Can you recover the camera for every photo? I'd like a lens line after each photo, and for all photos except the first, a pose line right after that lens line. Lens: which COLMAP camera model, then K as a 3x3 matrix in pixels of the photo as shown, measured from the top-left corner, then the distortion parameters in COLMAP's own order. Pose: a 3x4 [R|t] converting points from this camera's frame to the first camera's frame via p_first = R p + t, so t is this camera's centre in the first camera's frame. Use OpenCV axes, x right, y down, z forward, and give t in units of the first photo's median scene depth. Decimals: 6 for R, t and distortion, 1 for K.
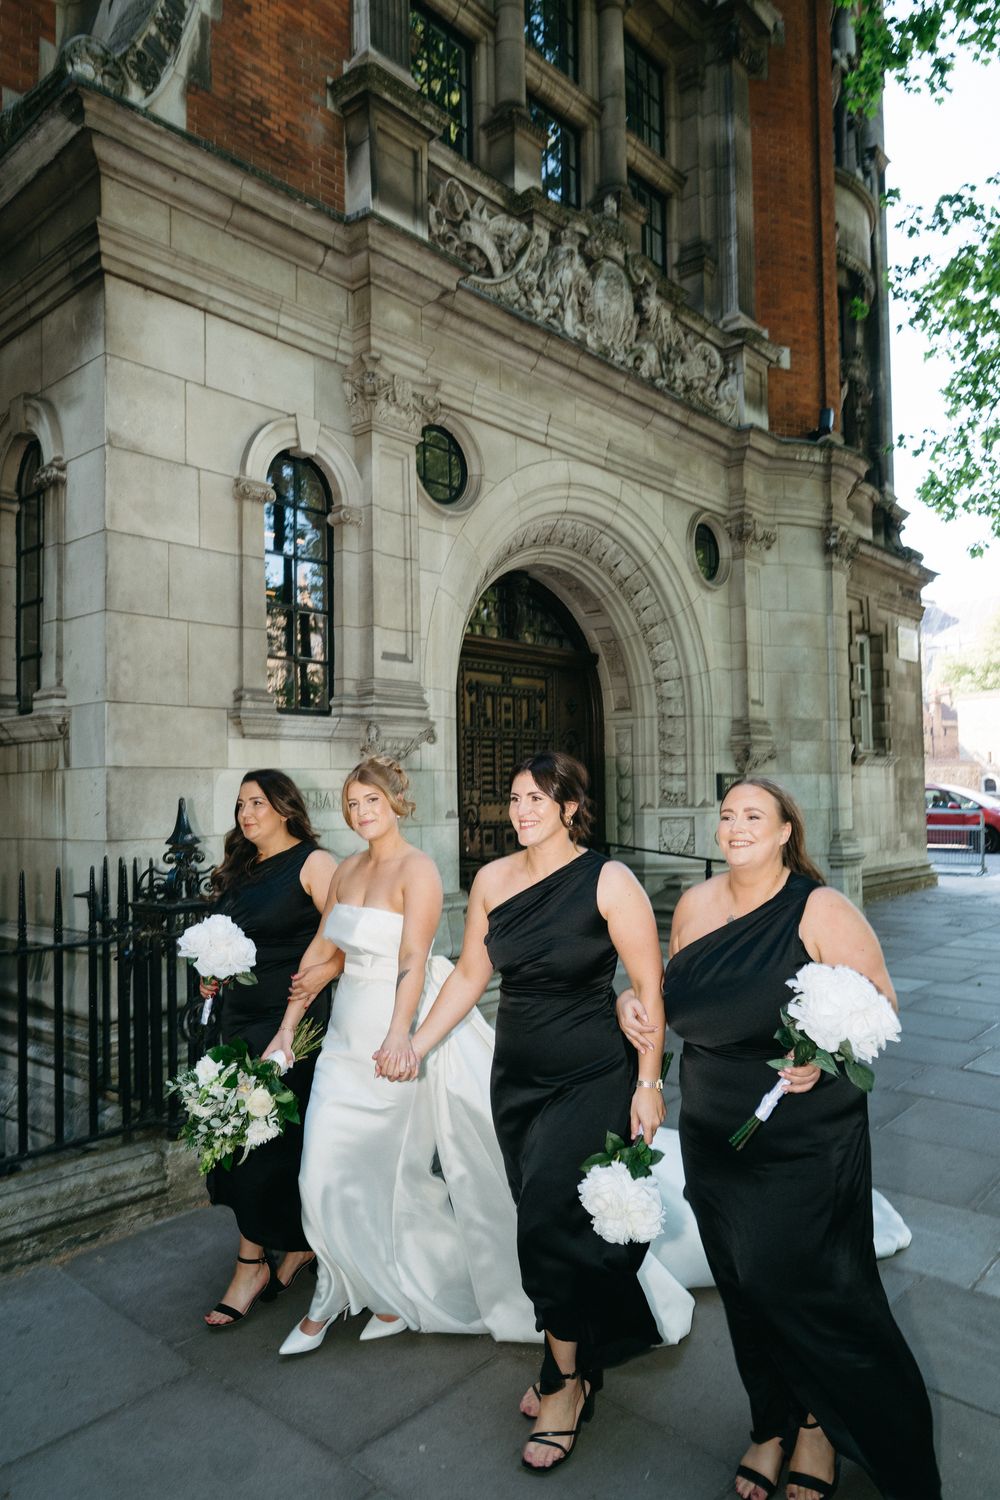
lens RADIAL K [[1002.2, 0, 499.9], [0, 1002.2, 751.7], [0, 0, 1]] dist [-0.003226, -0.002636]
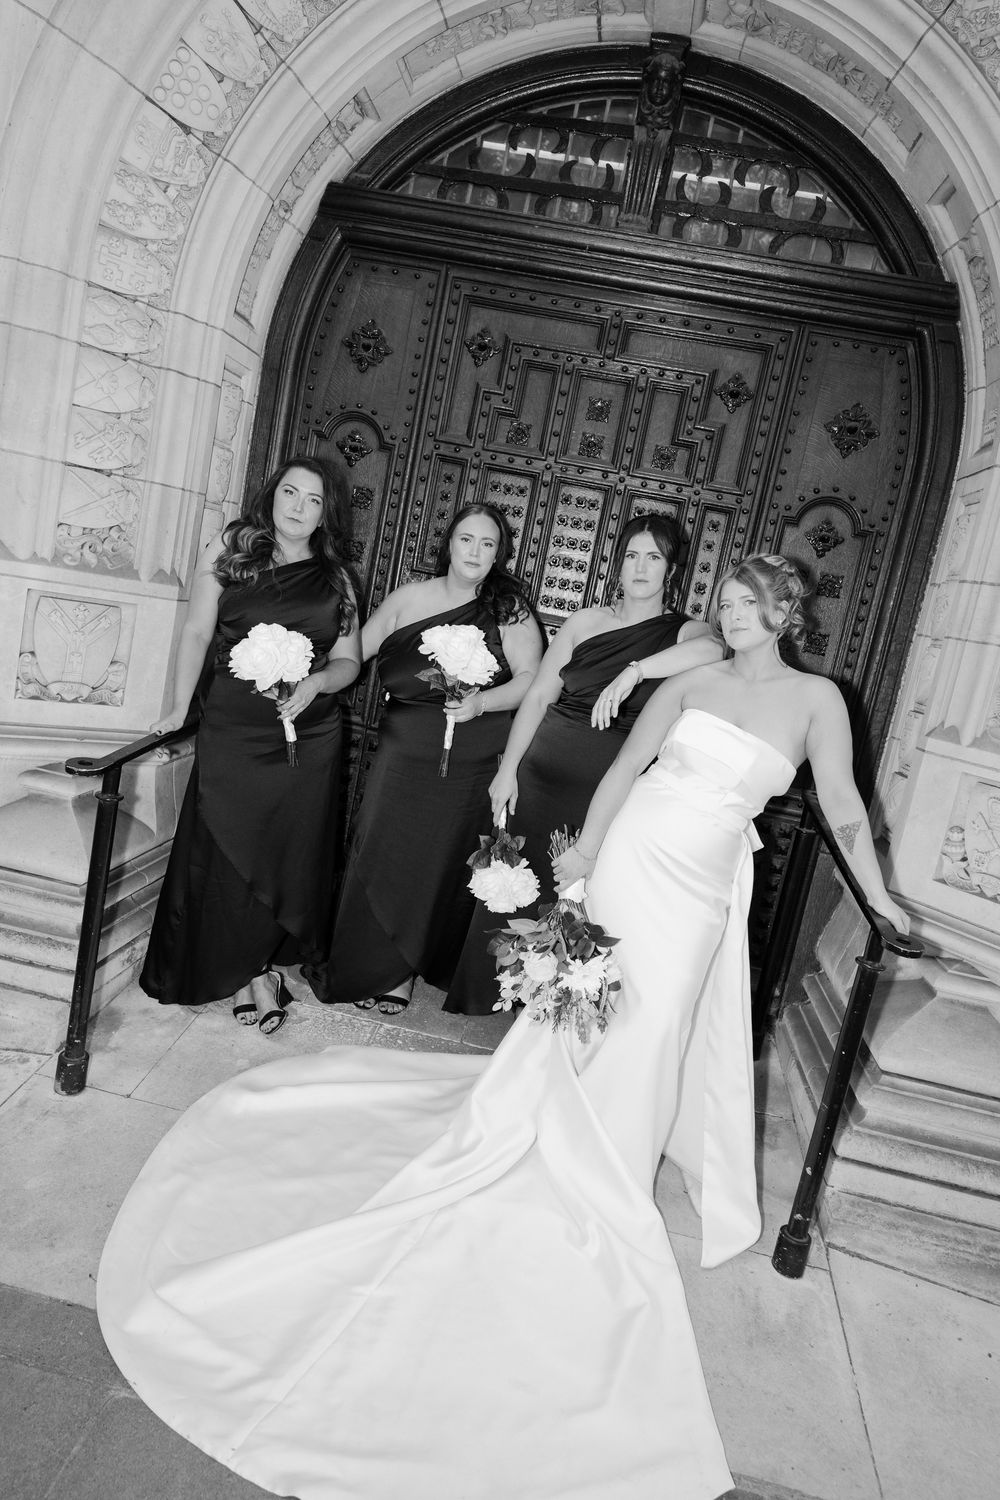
lens RADIAL K [[1002.2, 0, 500.1], [0, 1002.2, 748.1], [0, 0, 1]] dist [-0.003226, -0.002636]
pose [[0.543119, 0.253373, -0.800515, 0.357095], [-0.167509, 0.966916, 0.192392, 0.020329], [0.822777, 0.029602, 0.567592, 0.722464]]
